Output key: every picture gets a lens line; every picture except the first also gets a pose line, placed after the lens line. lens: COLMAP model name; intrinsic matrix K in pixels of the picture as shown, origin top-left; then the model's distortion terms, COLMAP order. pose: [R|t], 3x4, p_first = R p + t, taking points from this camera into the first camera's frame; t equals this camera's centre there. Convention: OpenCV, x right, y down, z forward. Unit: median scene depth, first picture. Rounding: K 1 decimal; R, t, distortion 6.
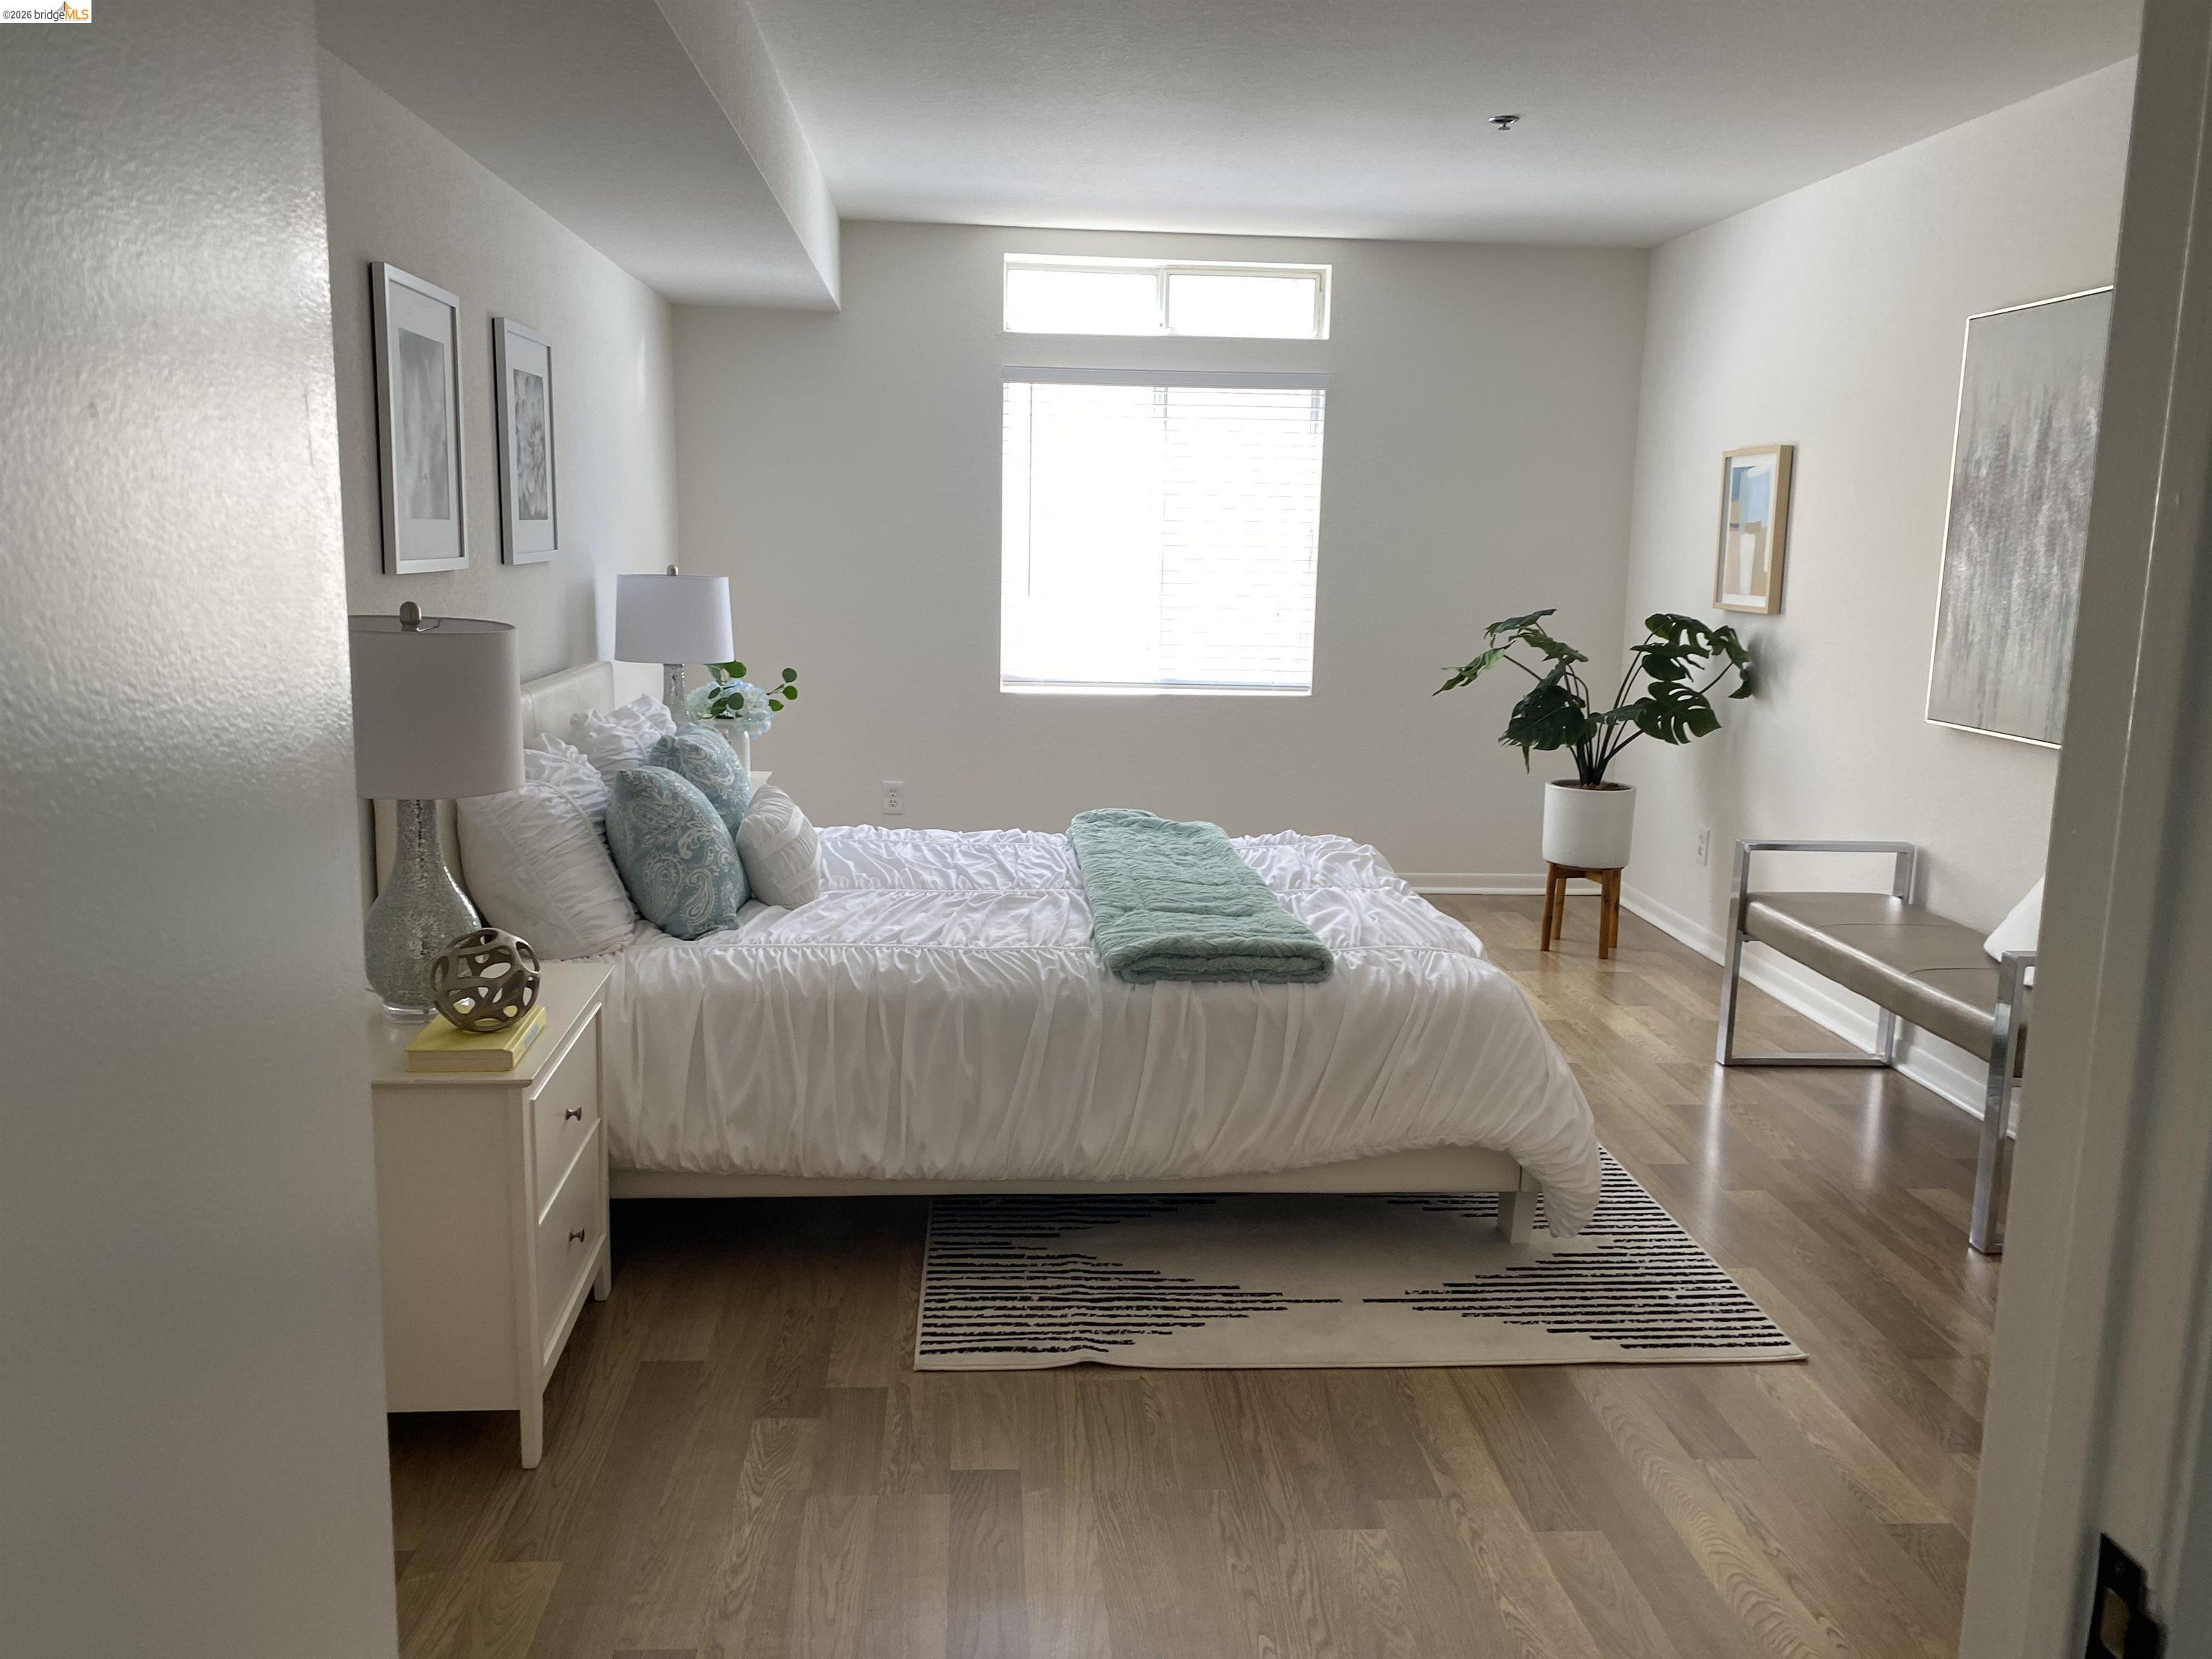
lens RADIAL K [[1697.7, 0, 1112.4], [0, 1697.7, 806.8], [0, 0, 1]] dist [0.014773, -0.030137]
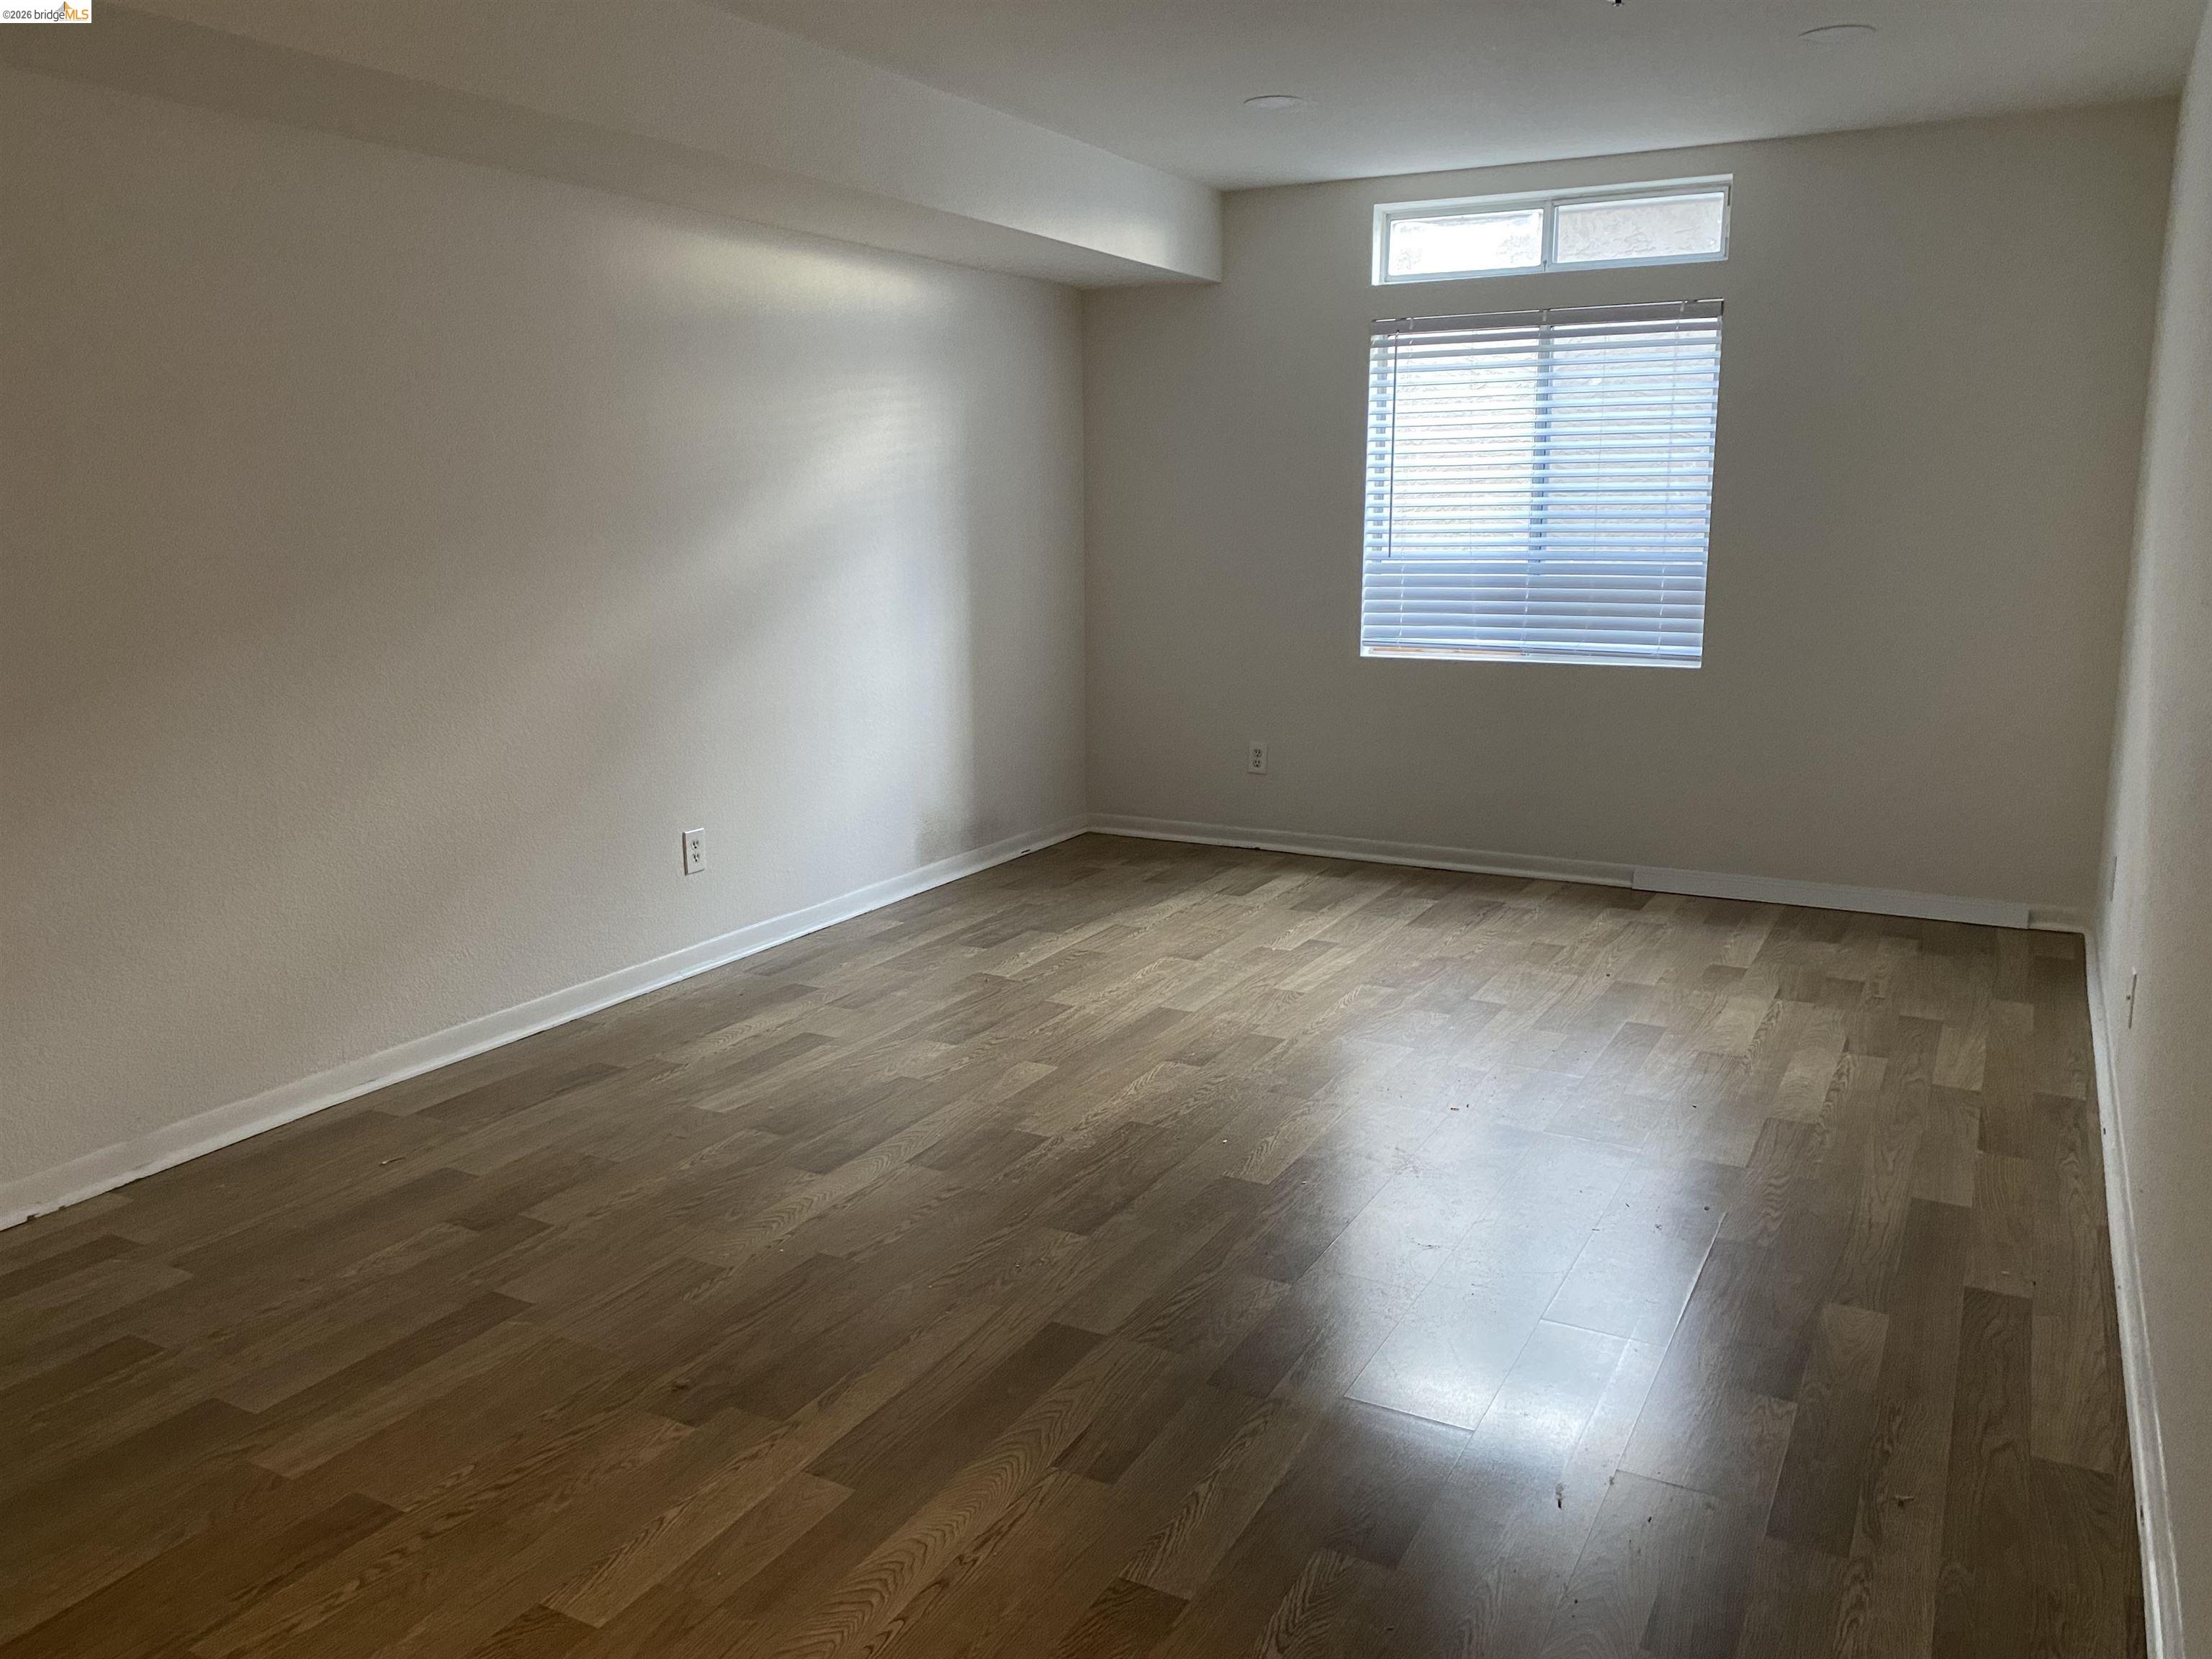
lens RADIAL K [[1697.7, 0, 1118.6], [0, 1697.7, 826.0], [0, 0, 1]] dist [0.014773, -0.030137]
pose [[0.837873, 0.077042, -0.540401, 0.695380], [-0.061392, 0.997009, 0.046952, -0.013814], [0.542402, -0.006164, 0.840096, 0.186675]]
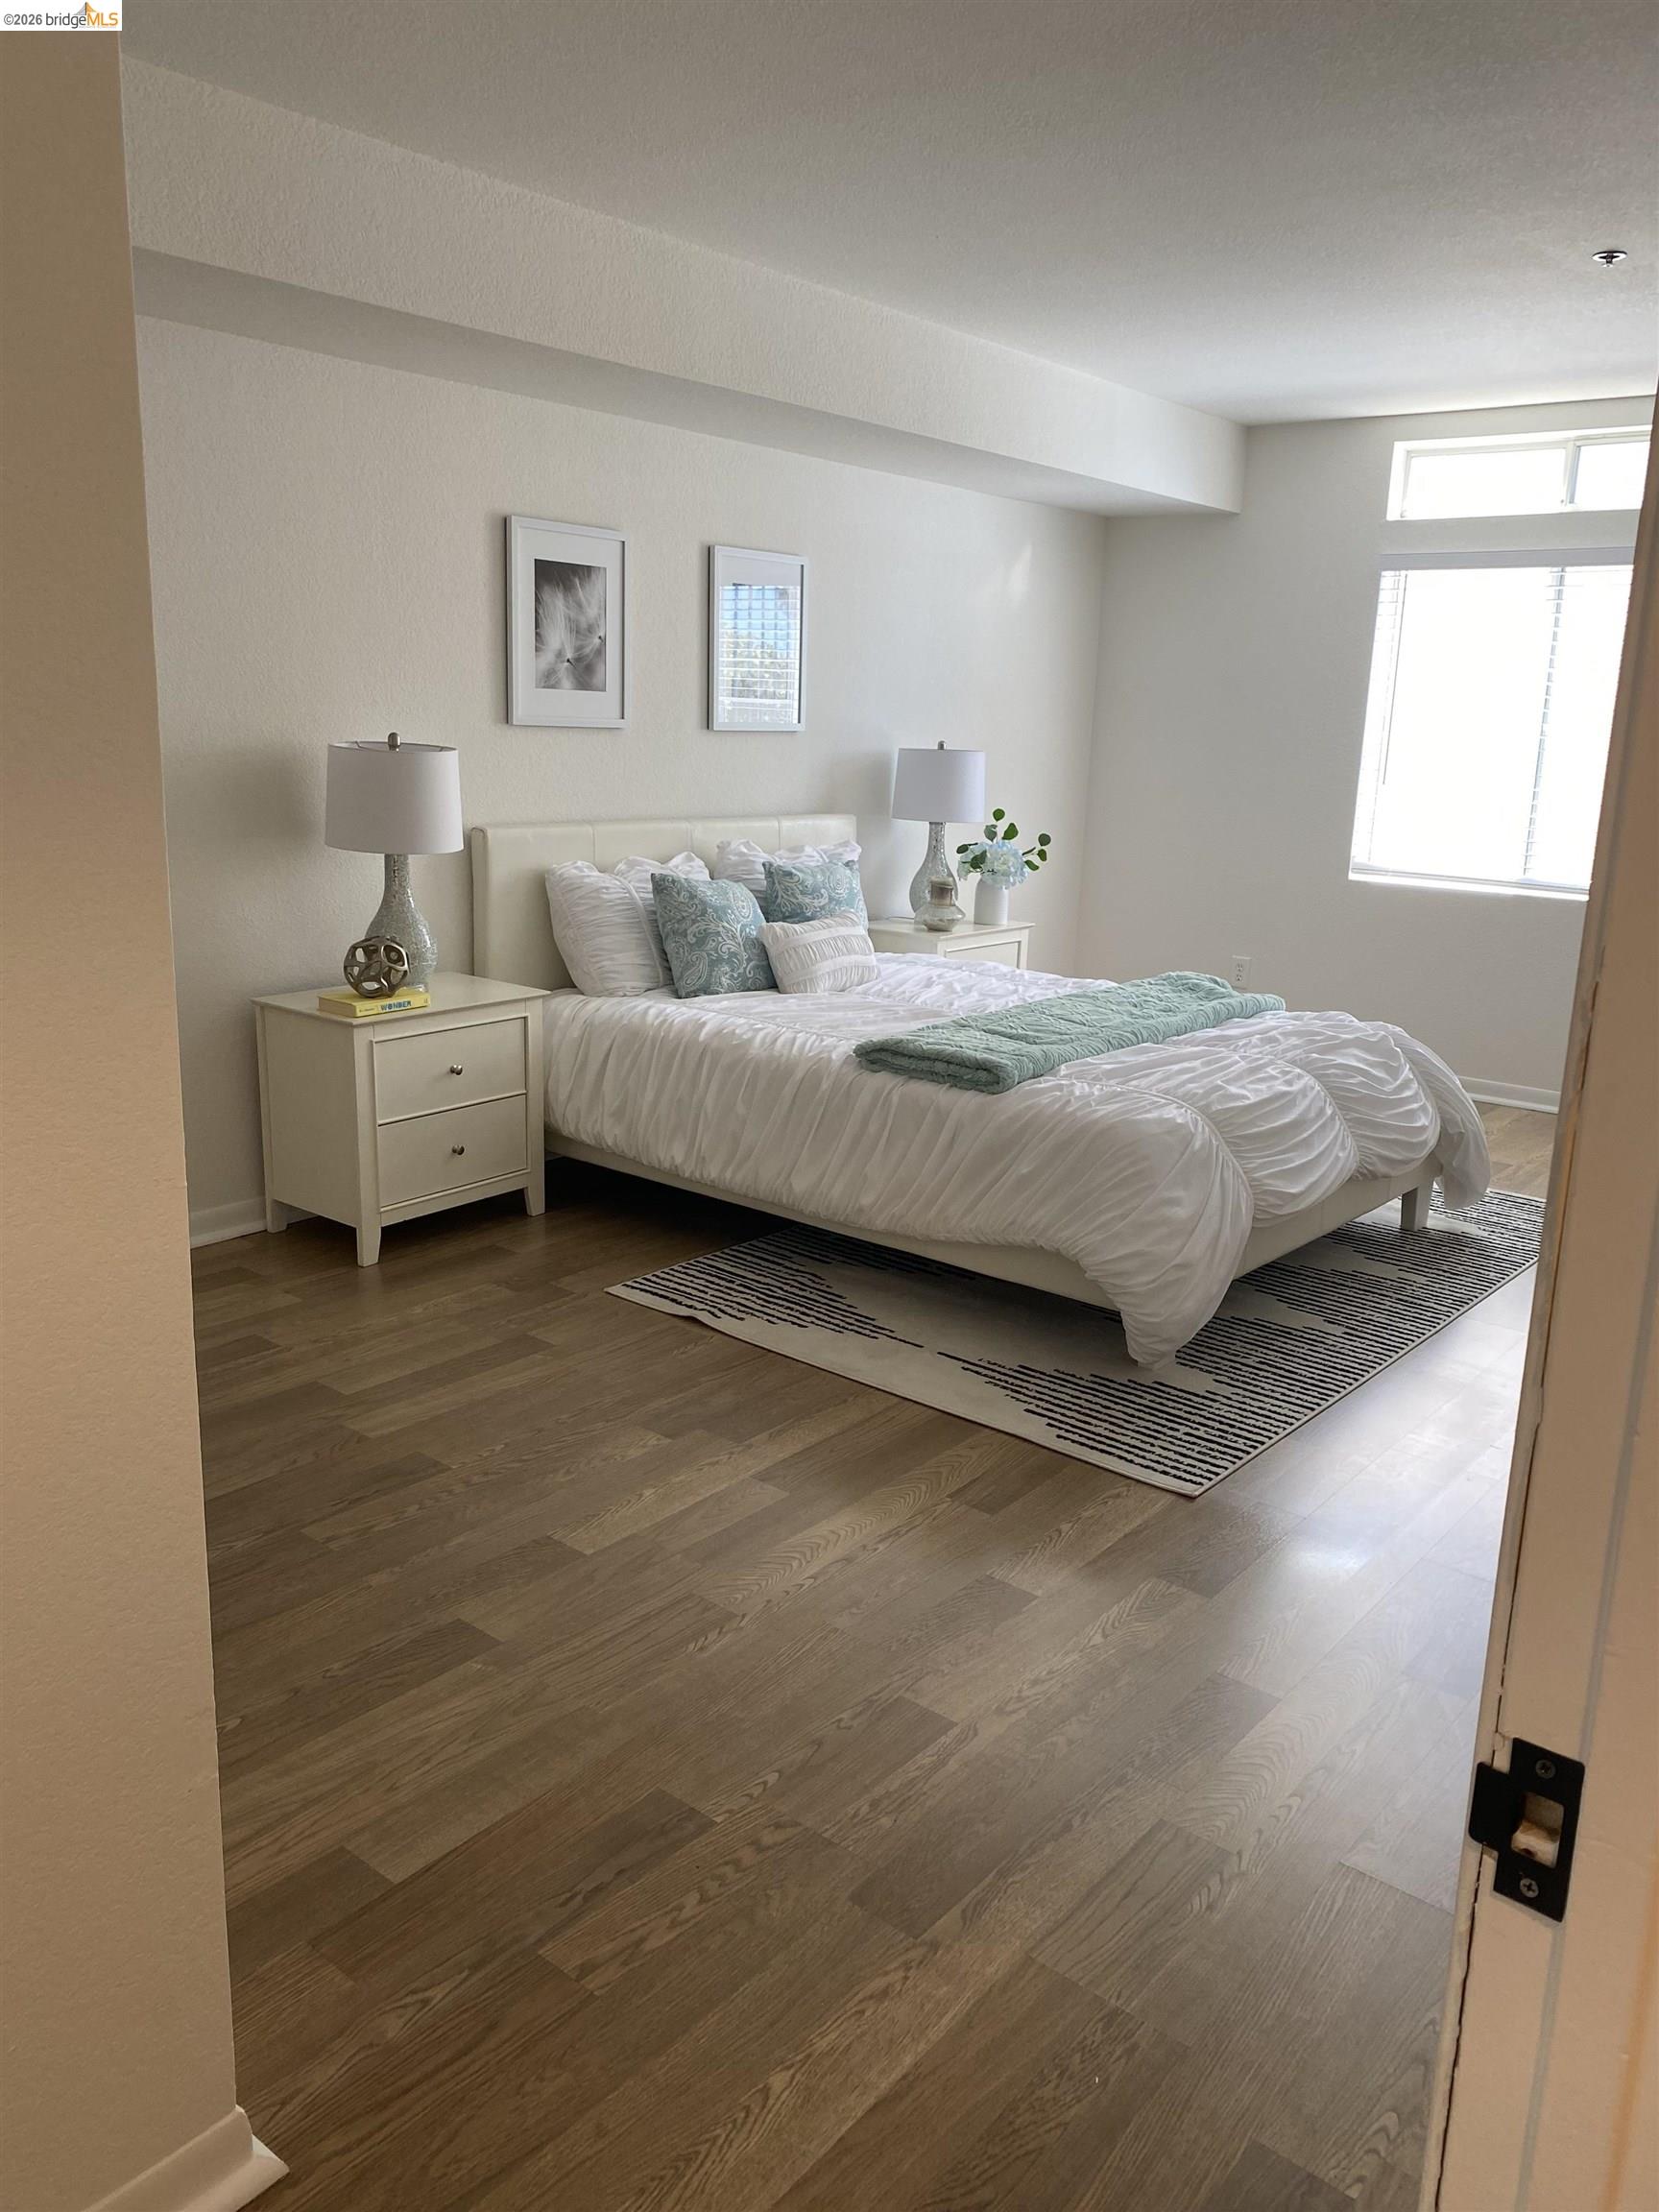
lens RADIAL K [[1697.7, 0, 841.9], [0, 1697.7, 1118.9], [0, 0, 1]] dist [0.014773, -0.030137]
pose [[0.721769, 0.164886, -0.672207, 0.838222], [-0.126754, 0.986273, 0.105824, 0.010409], [0.680428, 0.008824, 0.732761, 0.076170]]
